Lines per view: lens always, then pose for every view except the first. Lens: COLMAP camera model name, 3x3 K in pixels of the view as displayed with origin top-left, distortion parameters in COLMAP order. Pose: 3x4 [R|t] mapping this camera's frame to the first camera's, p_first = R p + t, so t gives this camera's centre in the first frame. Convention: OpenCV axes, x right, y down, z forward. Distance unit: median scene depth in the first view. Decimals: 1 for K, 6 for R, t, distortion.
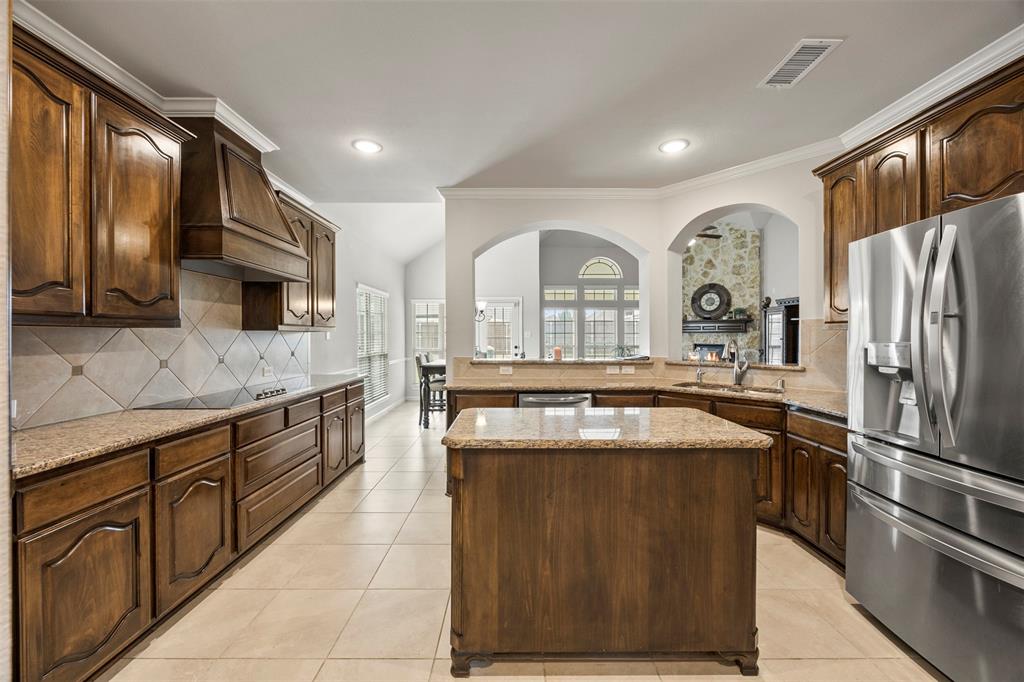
lens RADIAL K [[390.2, 0, 511.0], [0, 390.2, 338.6], [0, 0, 1]] dist [-0.004864, -0.000507]
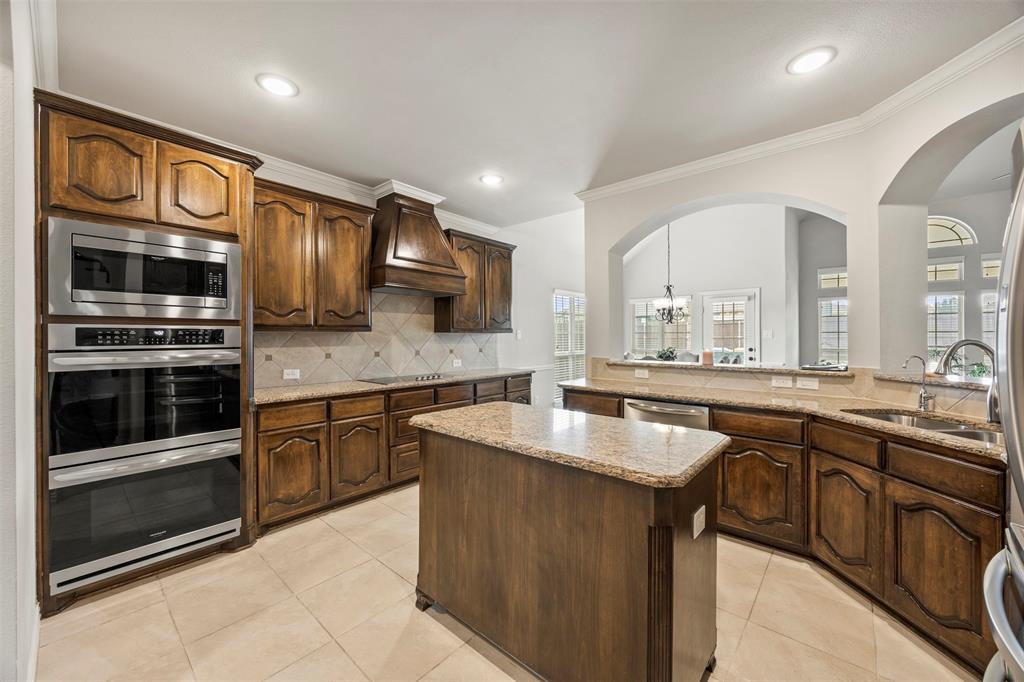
lens RADIAL K [[390.2, 0, 508.1], [0, 390.2, 338.5], [0, 0, 1]] dist [-0.004864, -0.000507]
pose [[0.748958, 0.003207, -0.662609, 0.678572], [-0.003021, 0.999994, 0.001425, -0.003432], [0.662610, 0.000935, 0.748964, 0.183372]]
